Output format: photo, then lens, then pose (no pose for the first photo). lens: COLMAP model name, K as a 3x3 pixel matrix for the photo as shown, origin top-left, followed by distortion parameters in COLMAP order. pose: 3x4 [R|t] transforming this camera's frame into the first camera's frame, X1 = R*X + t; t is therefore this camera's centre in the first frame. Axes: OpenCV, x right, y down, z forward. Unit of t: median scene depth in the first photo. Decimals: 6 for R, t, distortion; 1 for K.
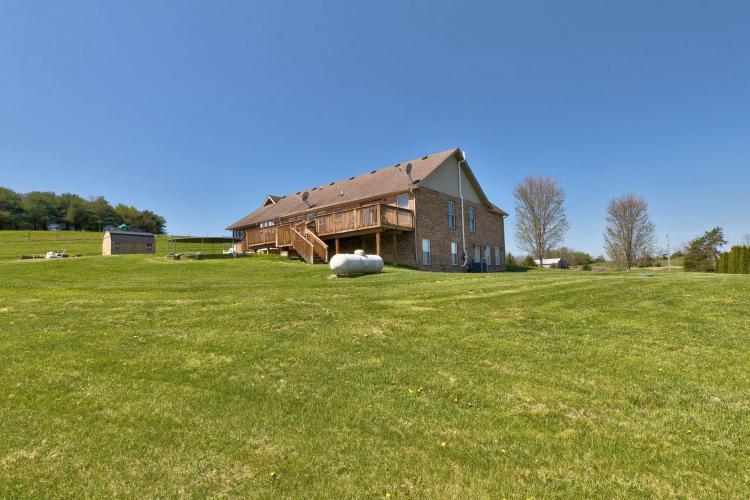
lens RADIAL K [[351.7, 0, 376.0], [0, 351.7, 249.5], [0, 0, 1]] dist [0.000997, 0.000086]
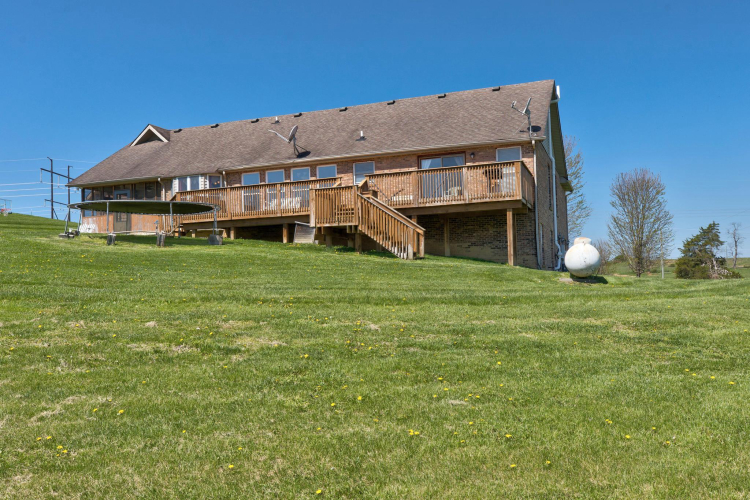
lens RADIAL K [[613.0, 0, 373.2], [0, 613.0, 251.4], [0, 0, 1]] dist [0.008465, -0.000362]
pose [[0.944016, 0.026078, 0.328867, -0.394709], [-0.031960, 0.999411, 0.012492, 0.013362], [-0.328348, -0.022303, 0.944294, 0.060206]]
